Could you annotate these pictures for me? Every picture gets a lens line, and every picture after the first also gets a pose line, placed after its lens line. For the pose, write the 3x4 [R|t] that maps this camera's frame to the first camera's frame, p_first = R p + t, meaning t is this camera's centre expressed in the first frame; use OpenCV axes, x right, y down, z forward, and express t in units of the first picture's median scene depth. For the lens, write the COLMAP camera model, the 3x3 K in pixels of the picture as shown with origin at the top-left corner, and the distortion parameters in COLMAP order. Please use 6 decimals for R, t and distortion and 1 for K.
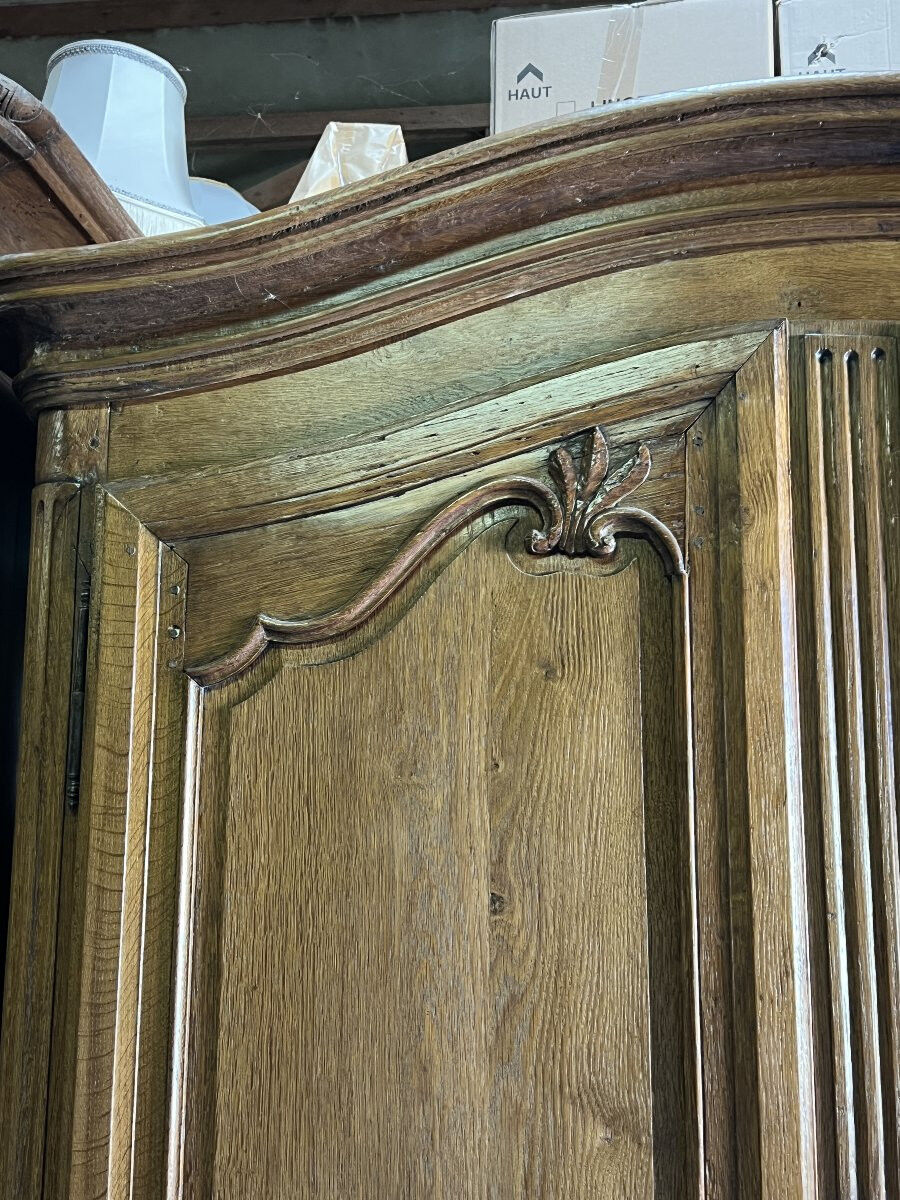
lens RADIAL K [[1470.4, 0, 465.4], [0, 1470.4, 595.9], [0, 0, 1]] dist [0.068206, 0.000000]
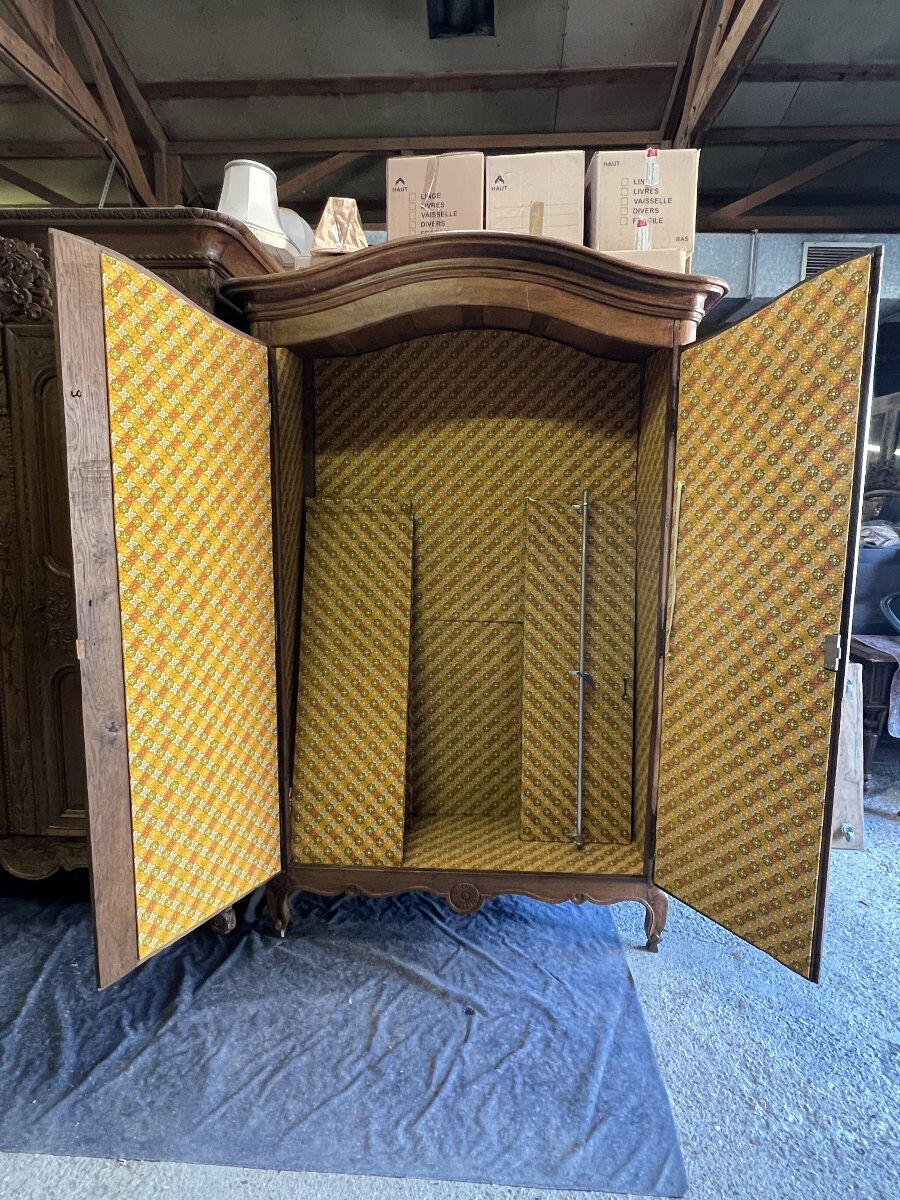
lens RADIAL K [[715.2, 0, 450.5], [0, 715.2, 595.3], [0, 0, 1]] dist [-0.000651, 0.003058]
pose [[0.998633, -0.006761, 0.051838, 0.110478], [-0.009390, 0.952273, 0.305104, -0.029372], [-0.051427, -0.305173, 0.950907, -0.948978]]
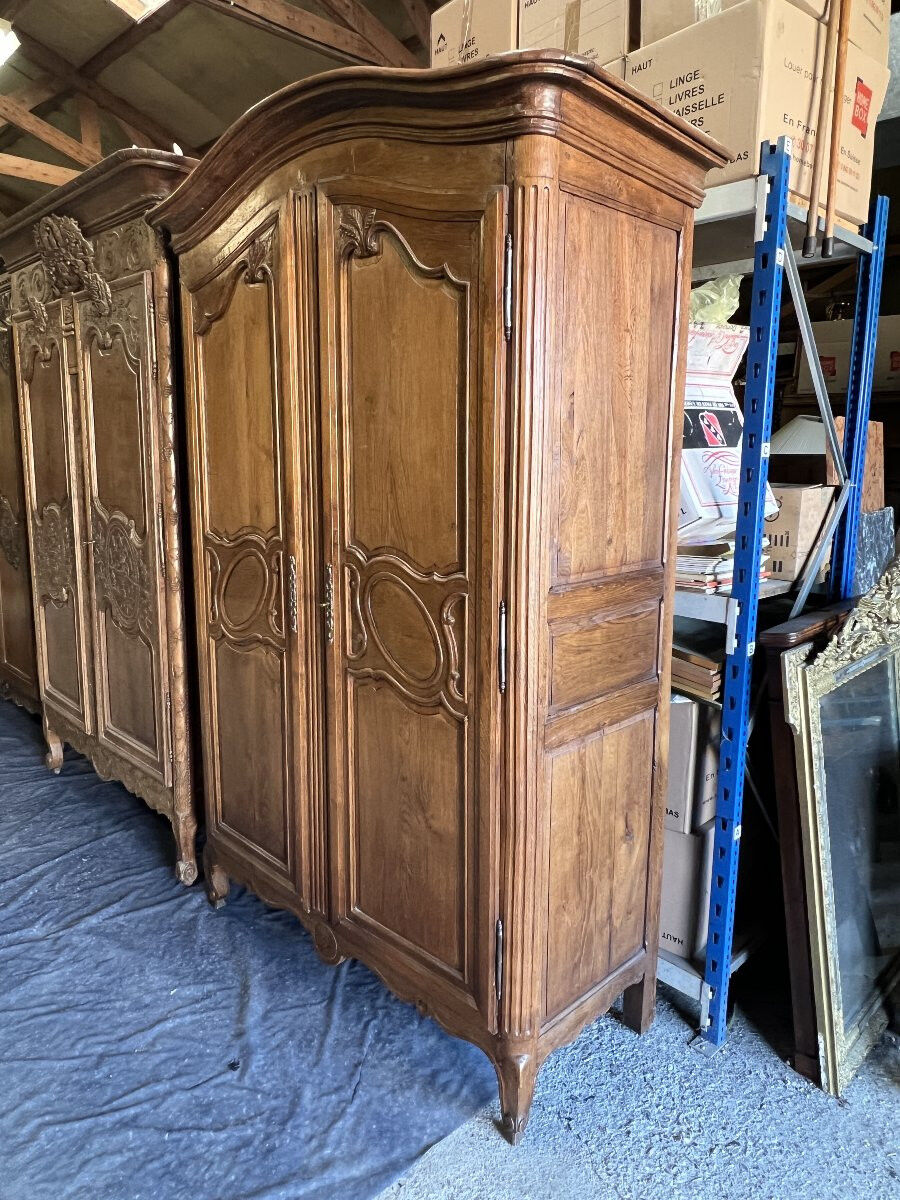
lens RADIAL K [[822.7, 0, 446.9], [0, 822.7, 590.5], [0, 0, 1]] dist [0.002242, 0.000832]
pose [[0.764337, 0.103672, -0.636428, 1.595666], [0.109737, 0.951679, 0.286818, 0.140693], [0.635410, -0.289066, 0.716027, -0.203245]]
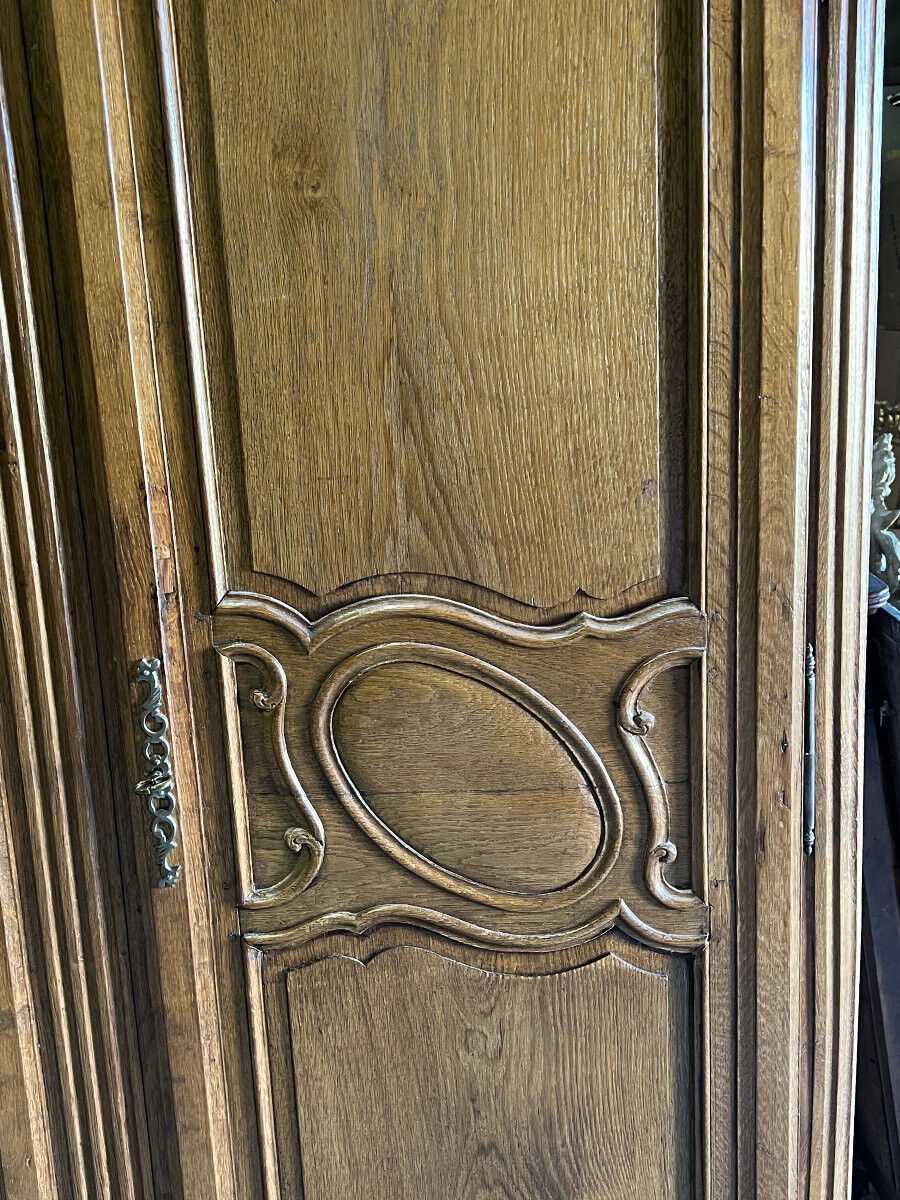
lens RADIAL K [[1307.8, 0, 465.6], [0, 1307.8, 622.5], [0, 0, 1]] dist [0.039847, 0.000000]
pose [[0.991109, -0.079916, 0.106374, 0.449172], [0.031221, 0.916879, 0.397942, 0.170453], [-0.129334, -0.391083, 0.911223, 0.027631]]
